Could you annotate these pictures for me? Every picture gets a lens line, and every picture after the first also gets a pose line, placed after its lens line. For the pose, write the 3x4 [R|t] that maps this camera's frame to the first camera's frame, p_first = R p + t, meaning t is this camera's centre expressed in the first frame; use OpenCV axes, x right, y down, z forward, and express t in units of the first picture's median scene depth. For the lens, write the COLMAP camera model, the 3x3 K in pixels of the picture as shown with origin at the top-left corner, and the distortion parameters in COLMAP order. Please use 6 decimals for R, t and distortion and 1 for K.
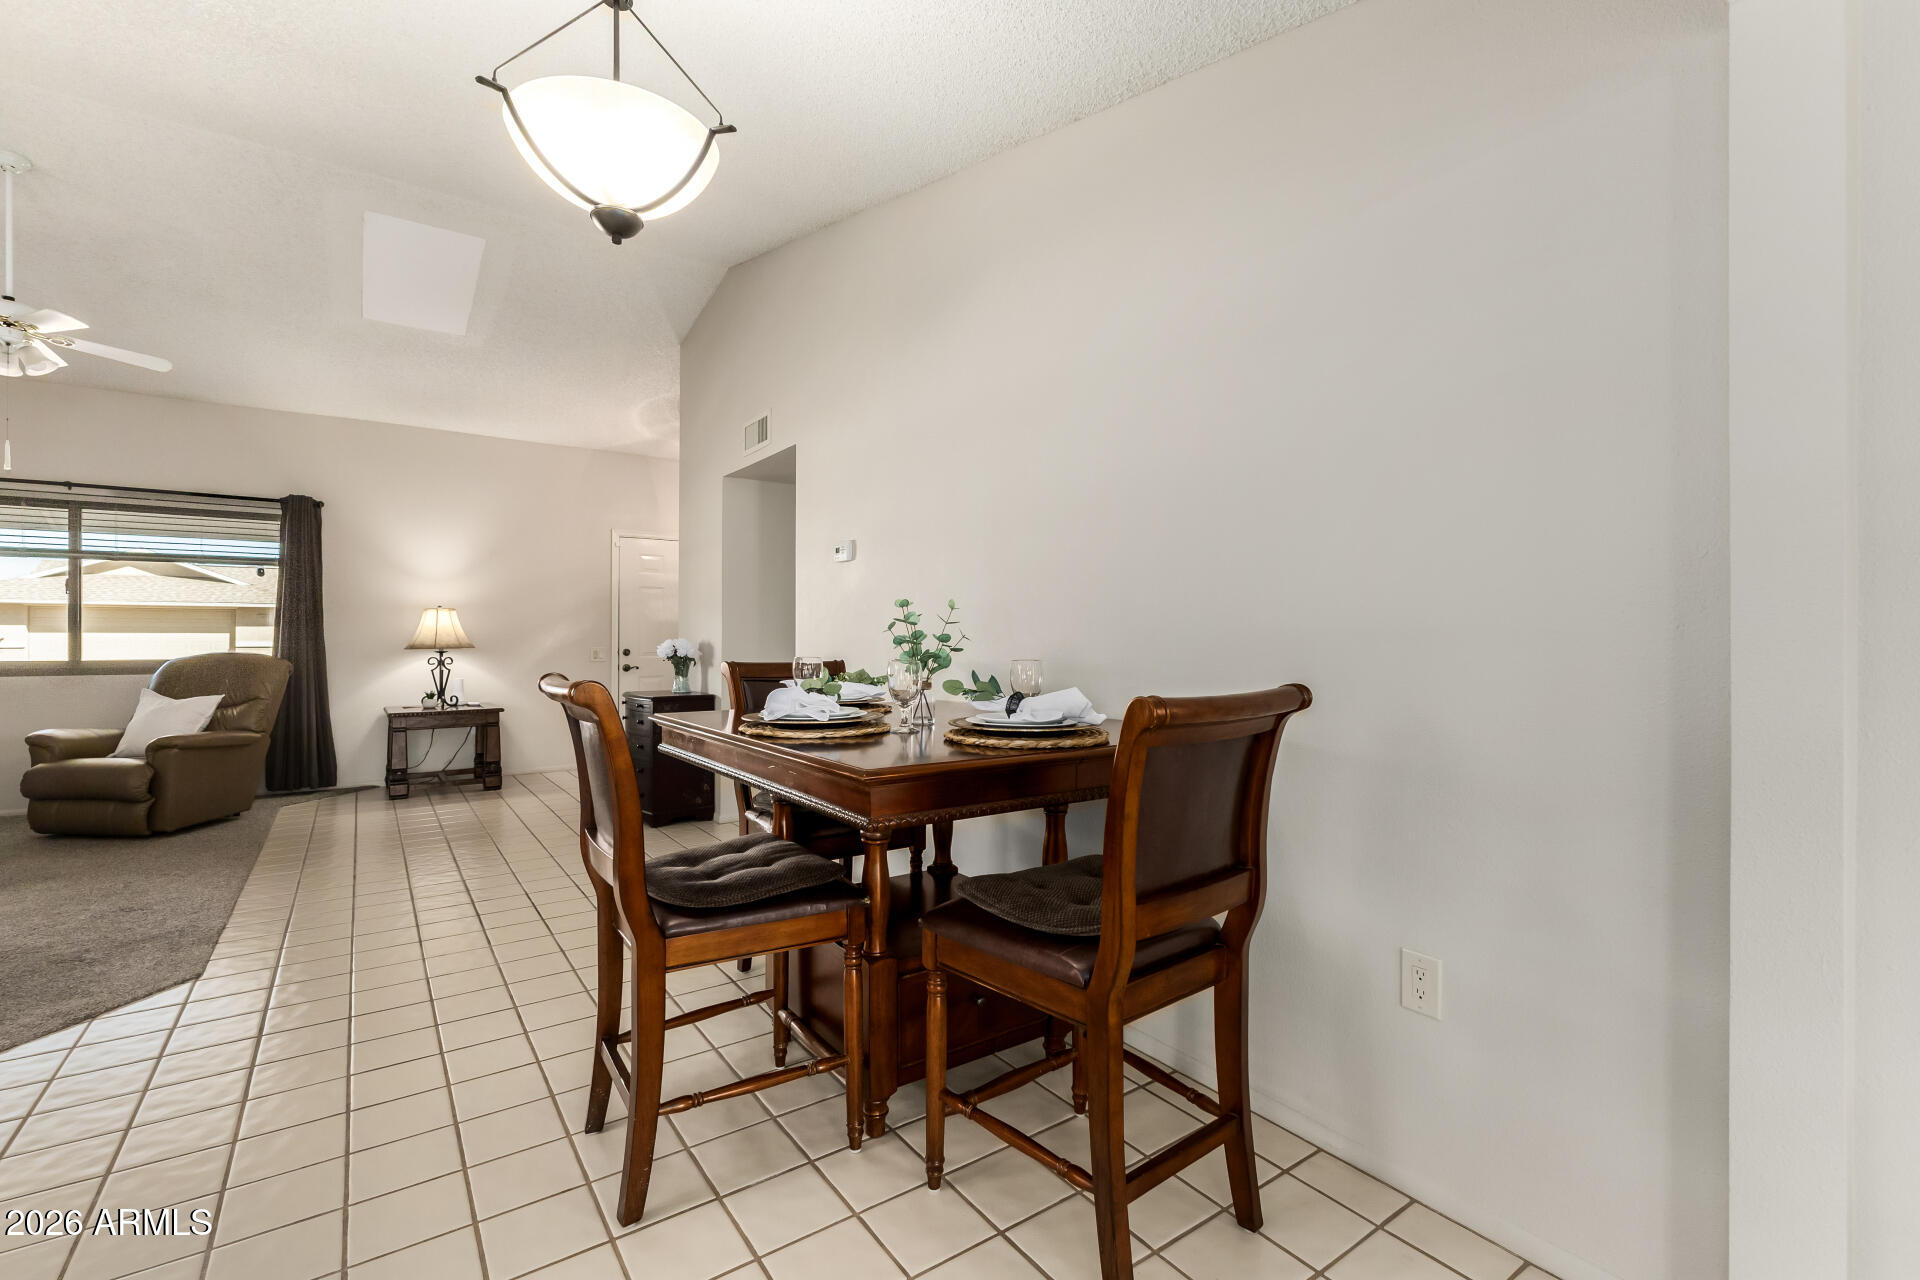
lens RADIAL K [[852.8, 0, 960.0], [0, 852.8, 640.0], [0, 0, 1]] dist [0.015129, 0.000190]
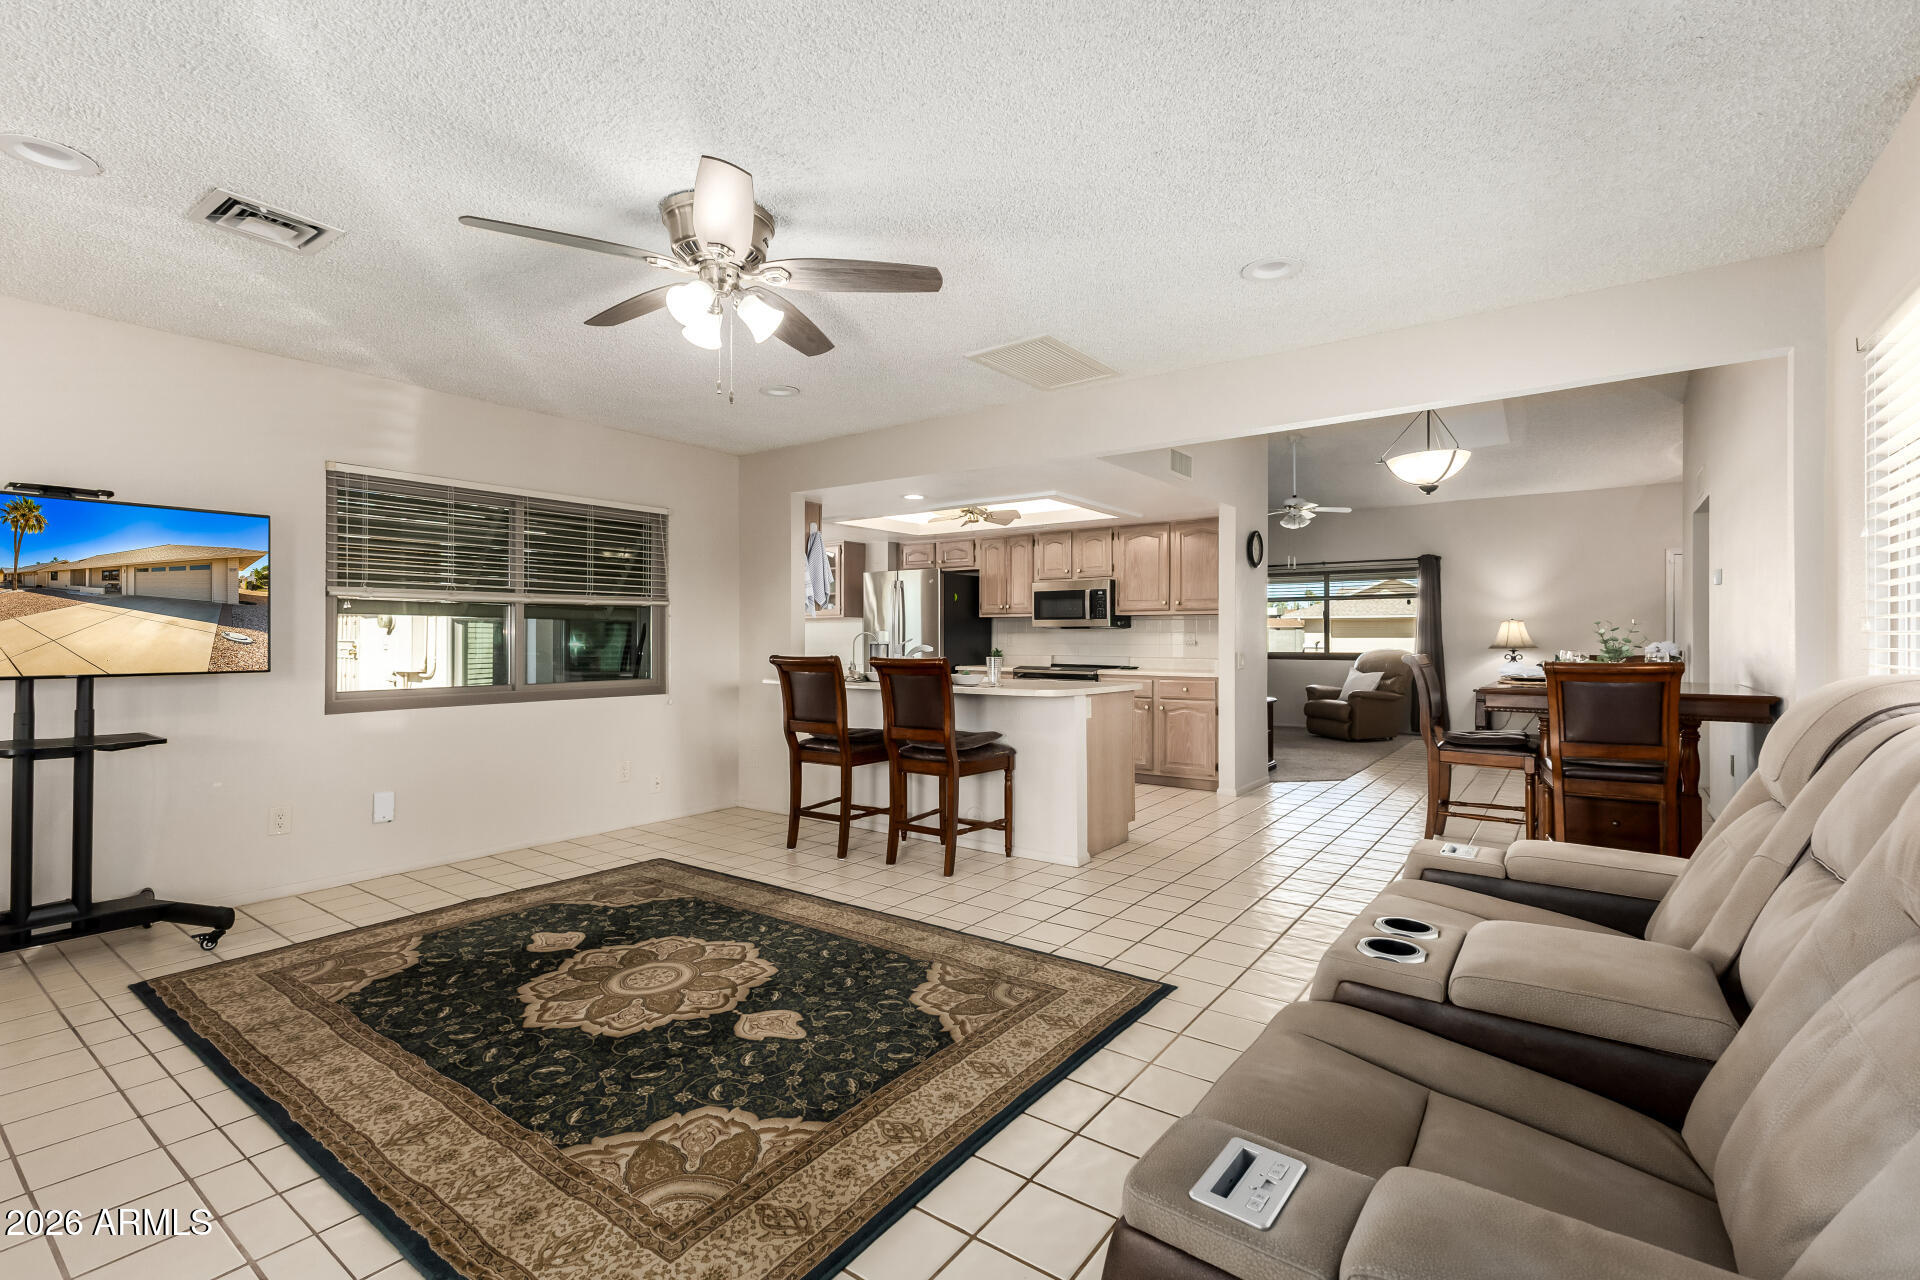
lens RADIAL K [[852.8, 0, 960.0], [0, 852.8, 640.0], [0, 0, 1]] dist [0.015129, 0.000190]
pose [[0.322430, -0.000695, -0.946593, 0.520857], [-0.003378, 0.999993, -0.001885, 0.002254], [0.946587, 0.003806, 0.322426, -0.394423]]
